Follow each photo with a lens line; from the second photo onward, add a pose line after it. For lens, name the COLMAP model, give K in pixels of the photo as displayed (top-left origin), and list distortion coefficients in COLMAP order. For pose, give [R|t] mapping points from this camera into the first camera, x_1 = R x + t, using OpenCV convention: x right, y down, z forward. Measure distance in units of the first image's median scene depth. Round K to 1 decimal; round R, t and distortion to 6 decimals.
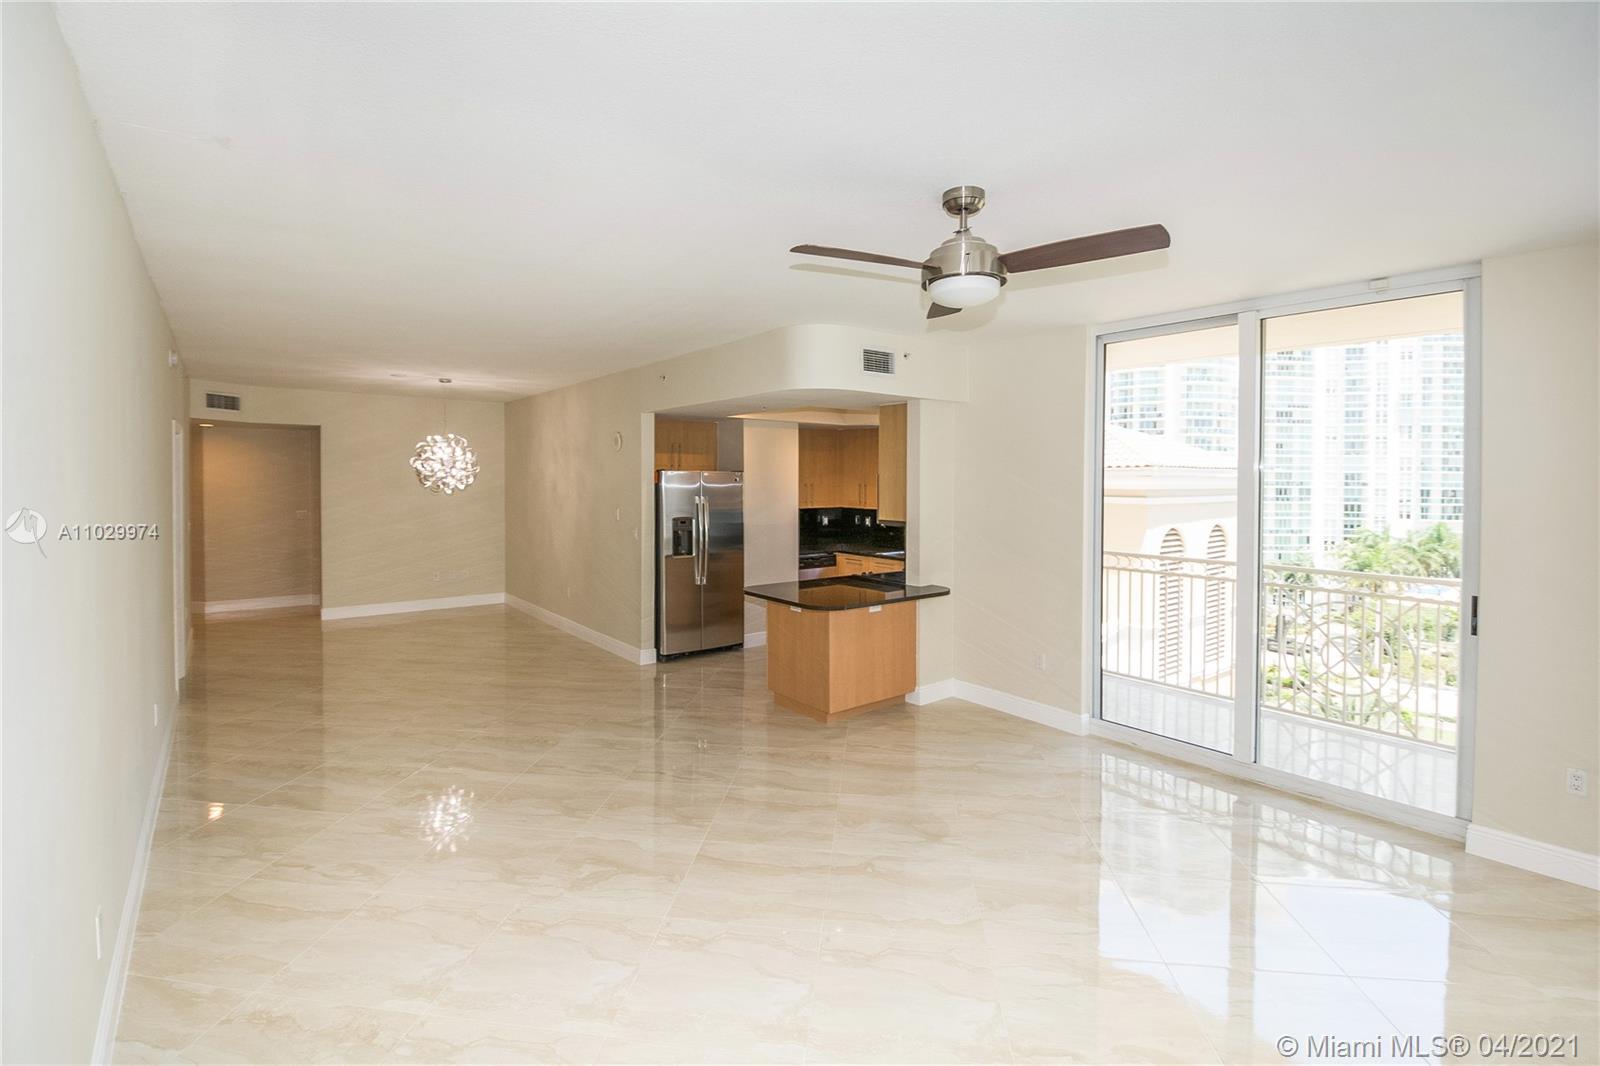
lens RADIAL K [[703.0, 0, 797.4], [0, 703.0, 482.8], [0, 0, 1]] dist [-0.033633, -0.000381]
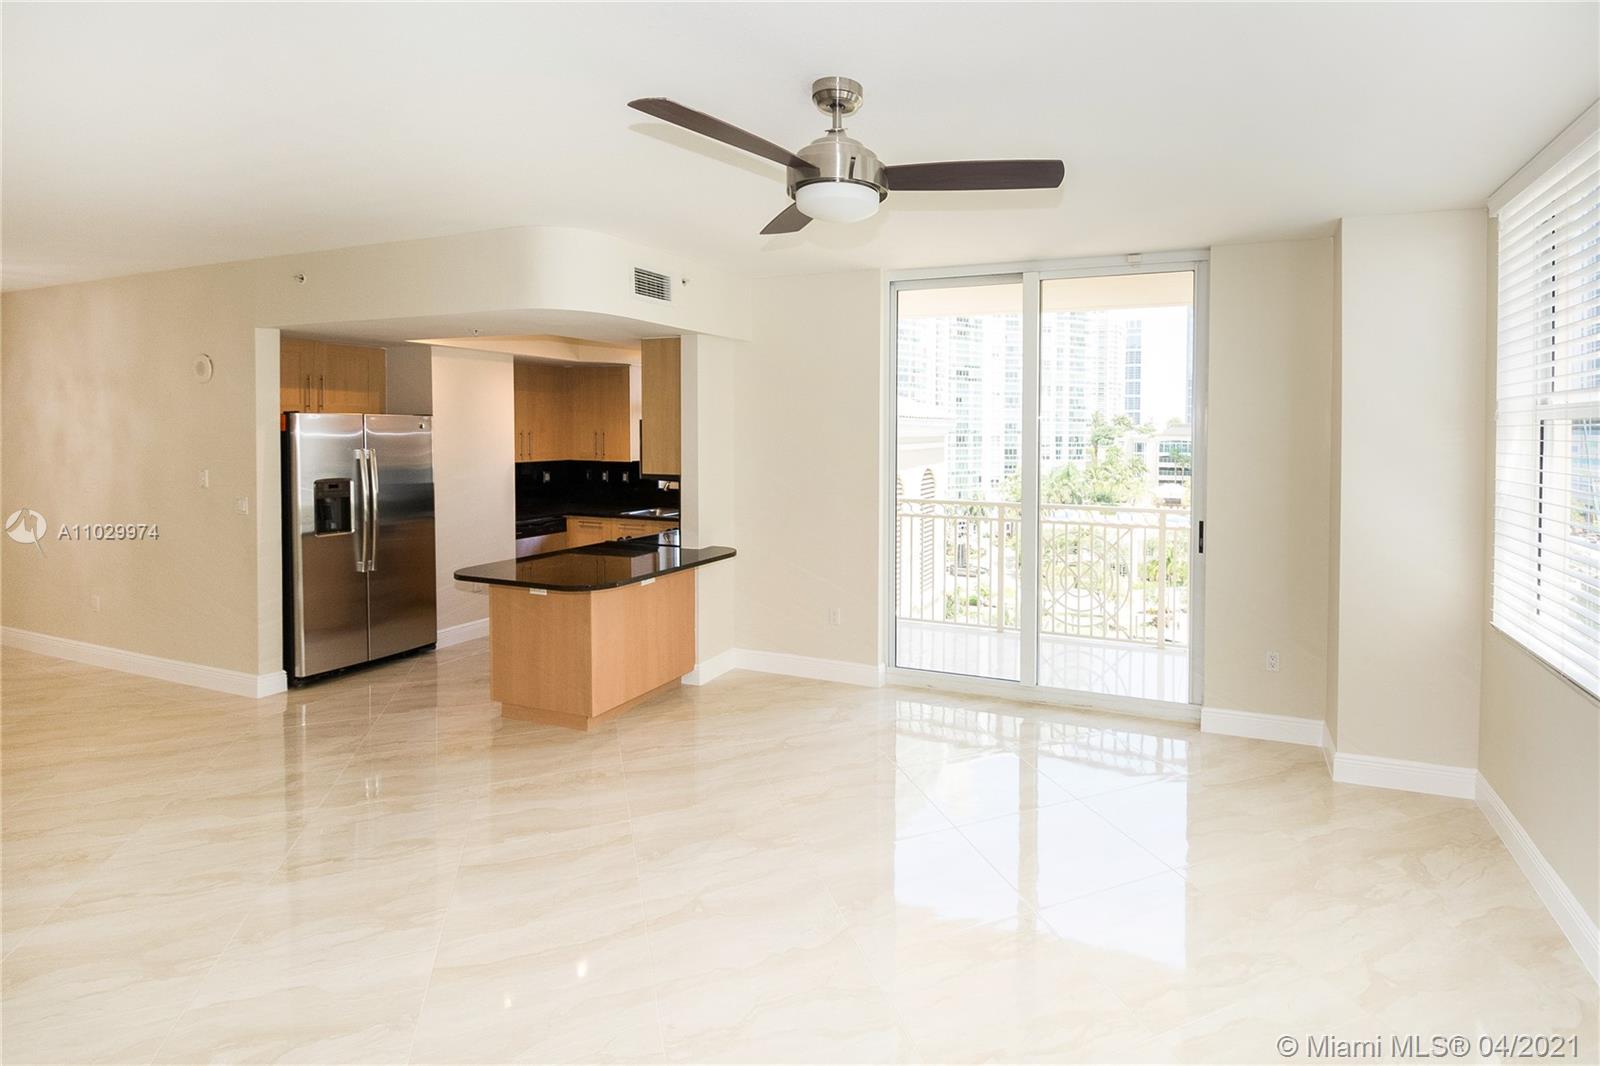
lens RADIAL K [[717.9, 0, 926.7], [0, 717.9, 439.1], [0, 0, 1]] dist [0.000125, -0.010494]
pose [[0.840285, -0.006683, 0.542104, -0.070191], [0.001123, 0.999943, 0.010587, 0.002515], [-0.542144, -0.008287, 0.840245, 0.098001]]
